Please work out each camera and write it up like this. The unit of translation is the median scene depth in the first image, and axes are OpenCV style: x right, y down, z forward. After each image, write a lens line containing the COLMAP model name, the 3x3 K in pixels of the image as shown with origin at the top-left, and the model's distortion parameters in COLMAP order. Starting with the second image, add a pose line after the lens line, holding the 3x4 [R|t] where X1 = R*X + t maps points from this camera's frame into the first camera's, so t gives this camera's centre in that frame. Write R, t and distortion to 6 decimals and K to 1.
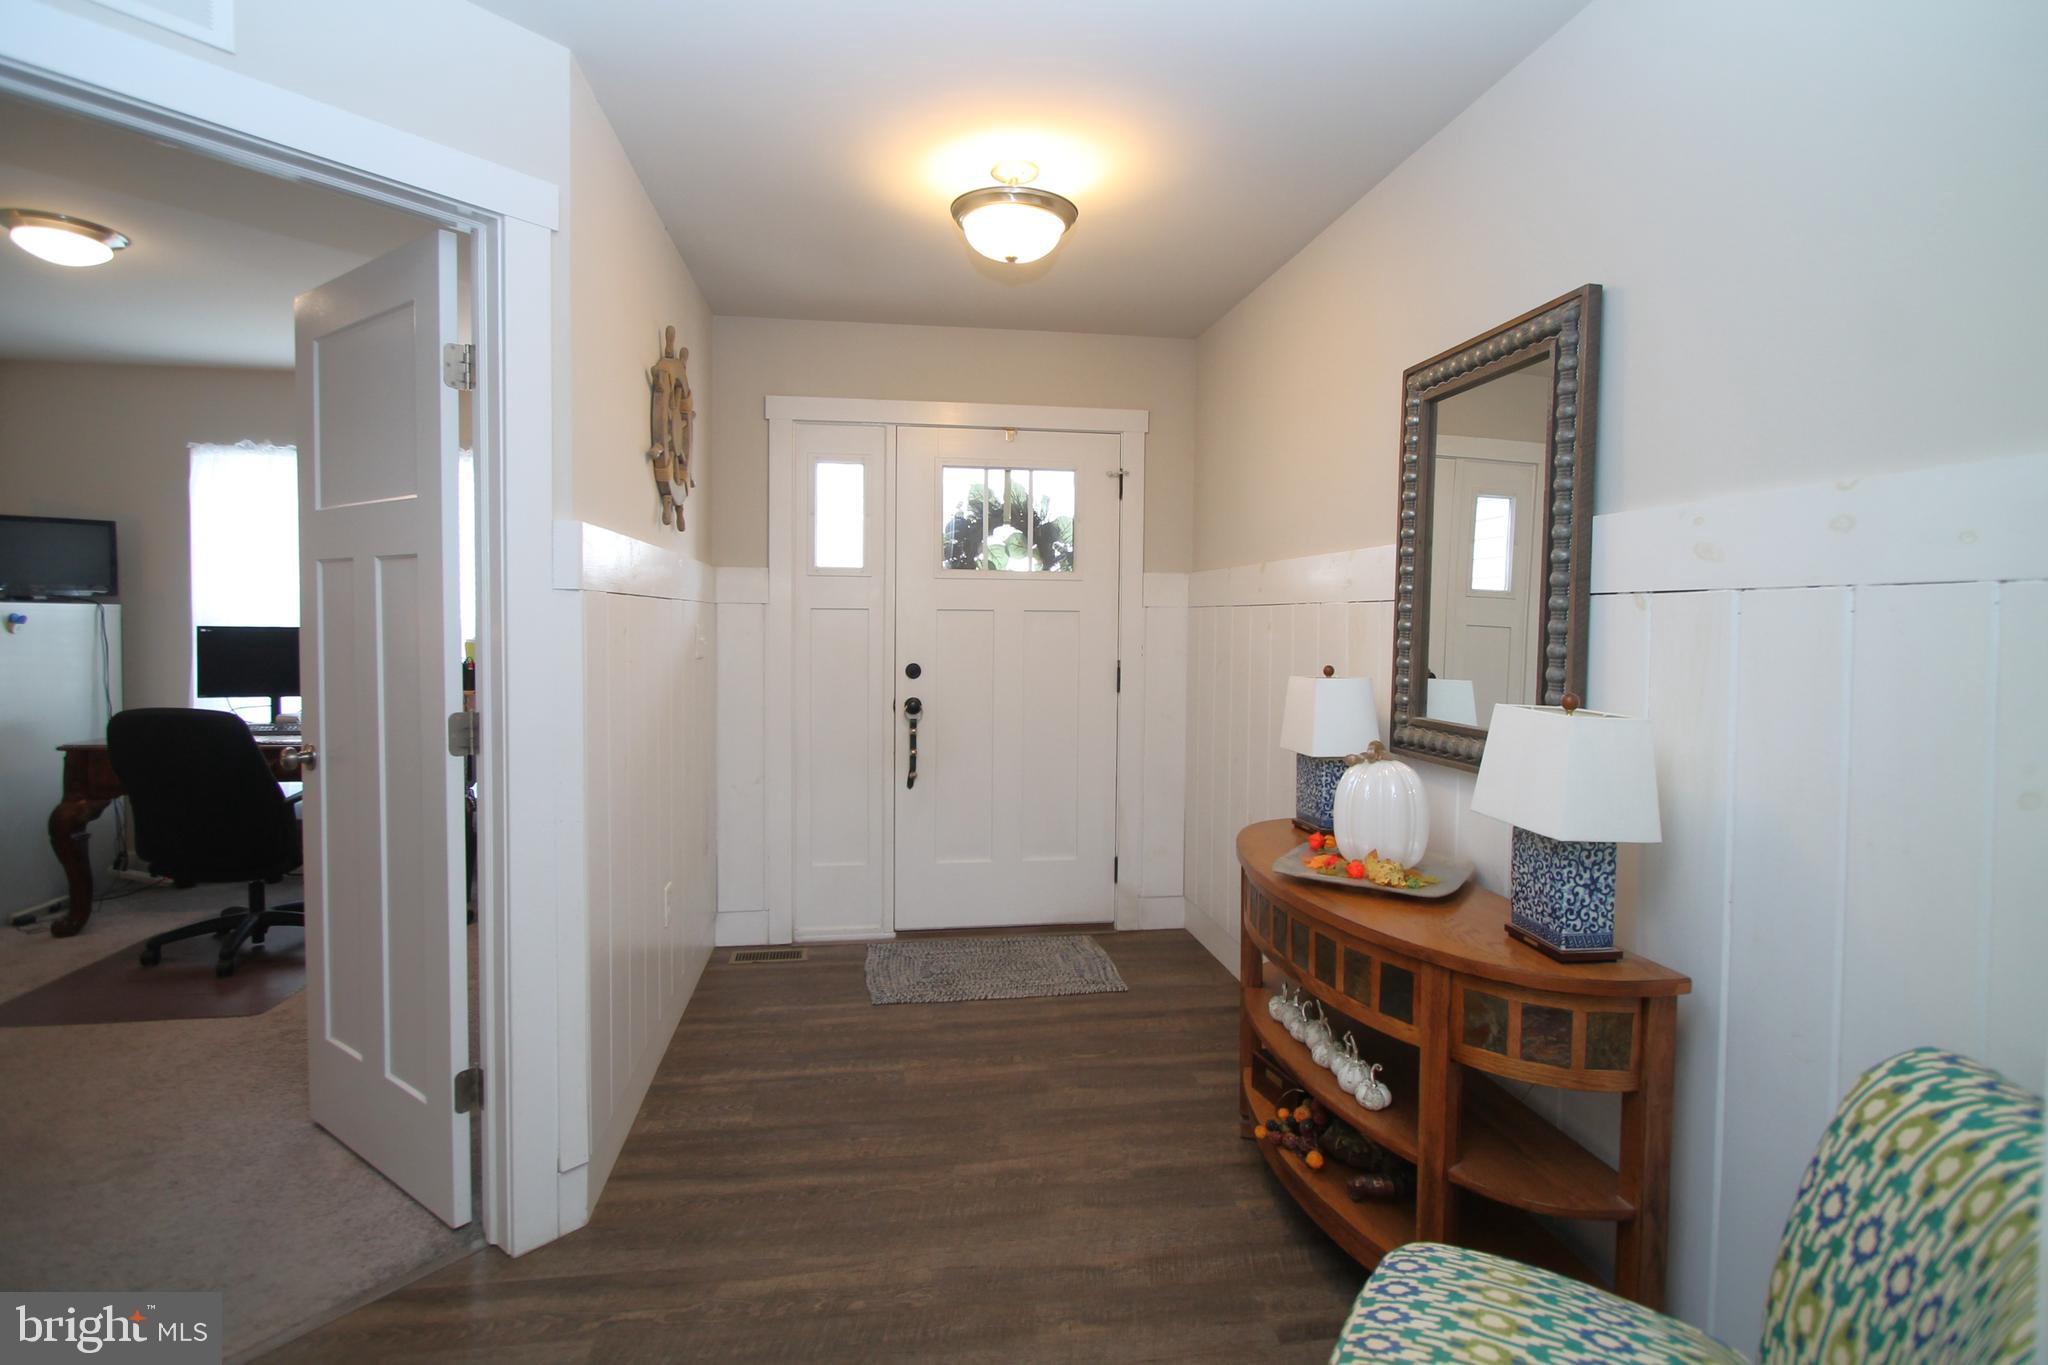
lens RADIAL K [[971.5, 0, 1018.0], [0, 971.5, 654.6], [0, 0, 1]] dist [-0.011058, 0.000993]
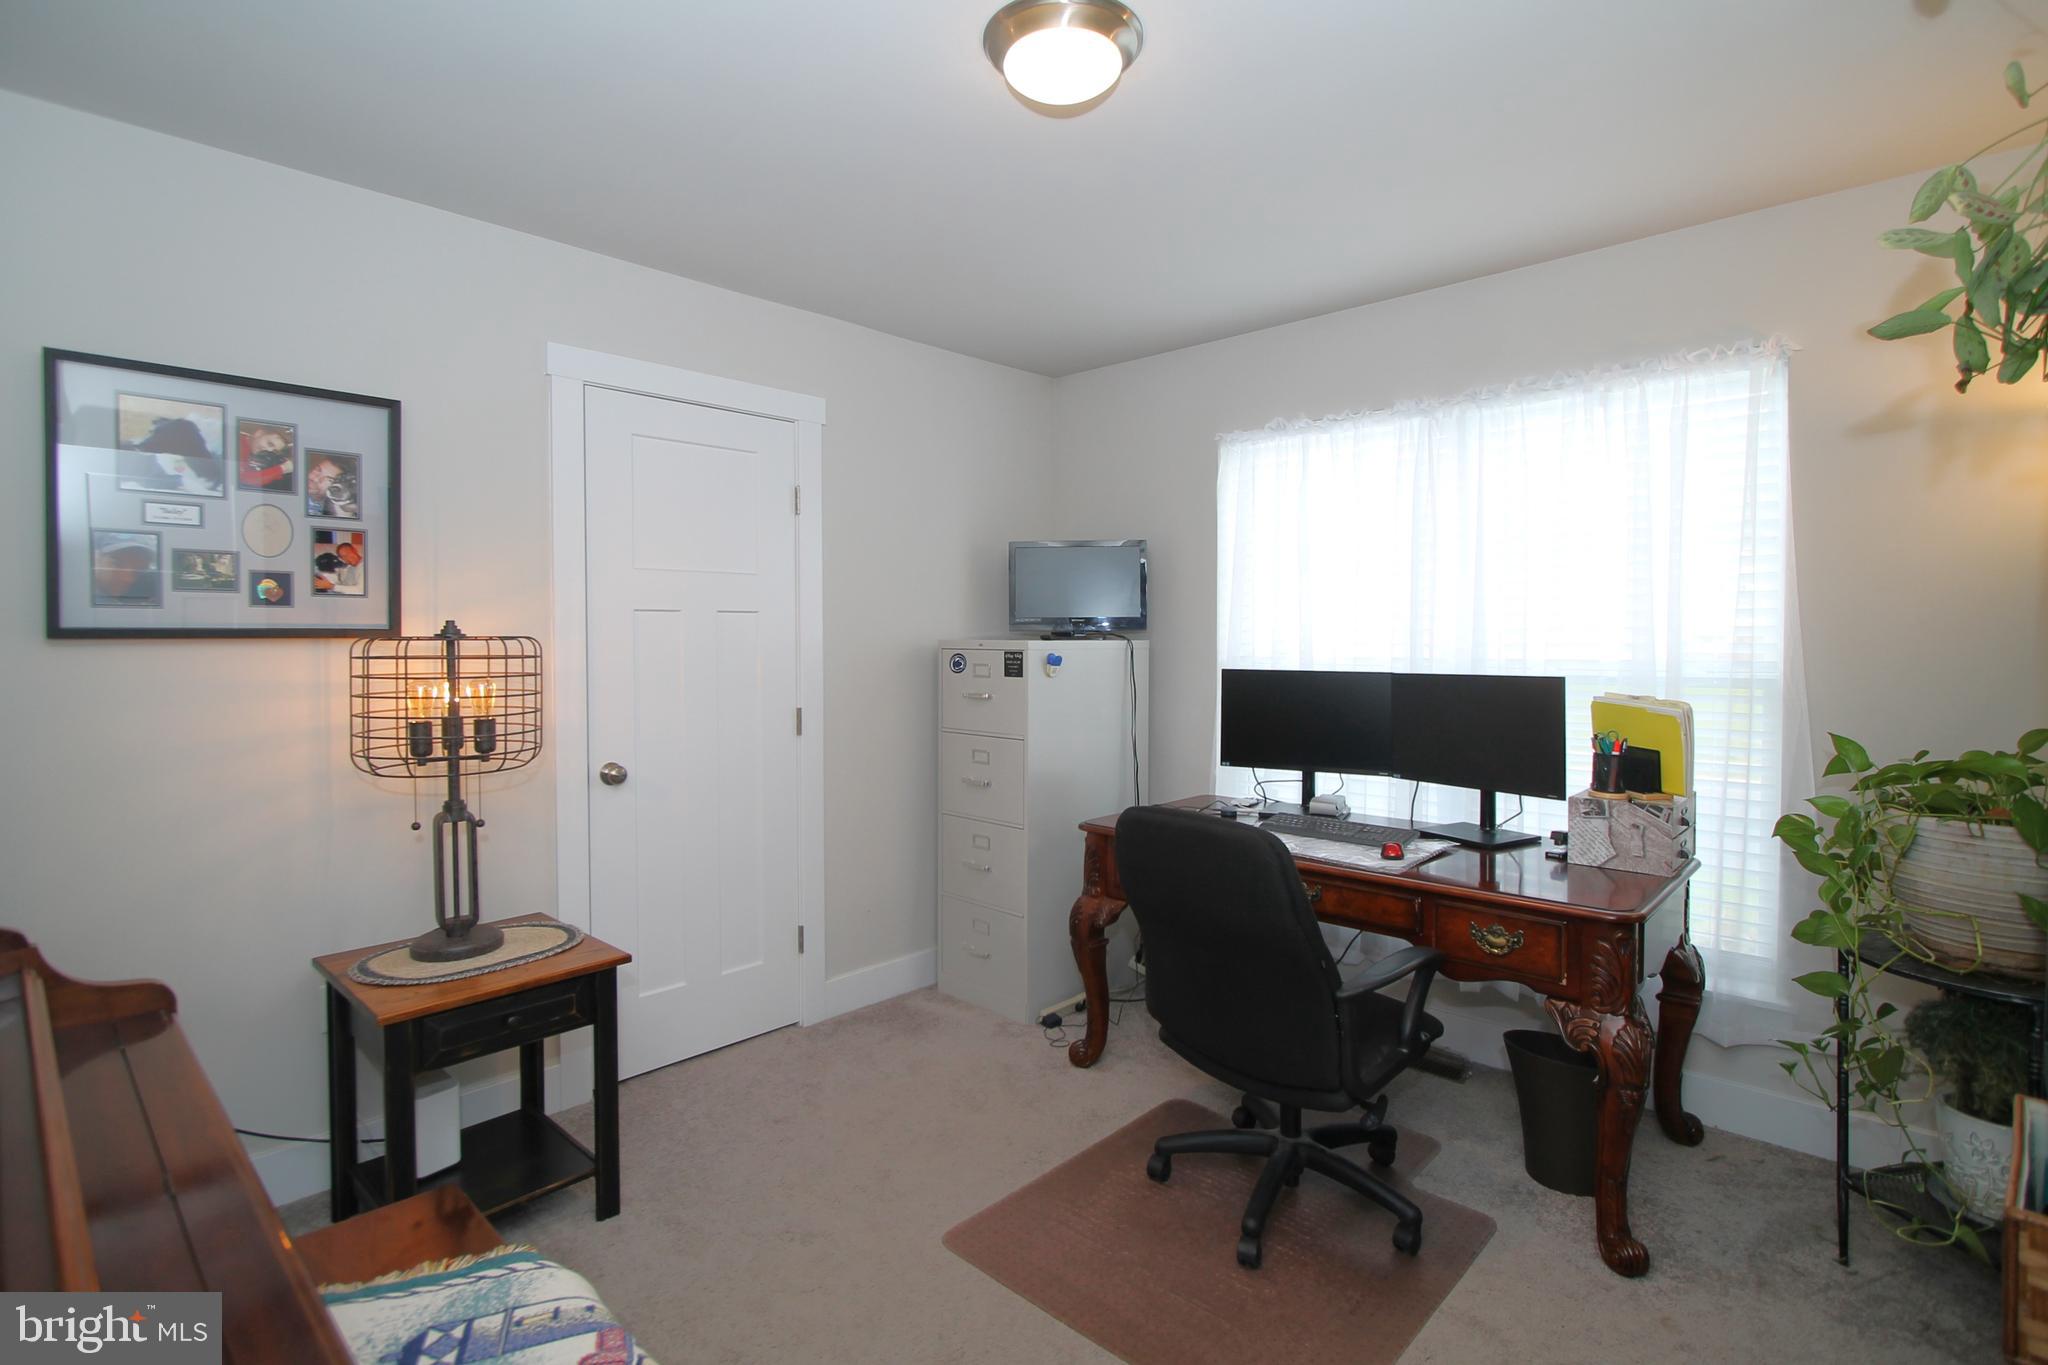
lens RADIAL K [[971.5, 0, 1018.0], [0, 971.5, 654.6], [0, 0, 1]] dist [-0.011058, 0.000993]
pose [[0.618155, 0.008414, -0.786011, -0.391817], [-0.020623, 0.999772, -0.005517, -0.037137], [0.785786, 0.019620, 0.618187, 0.449826]]
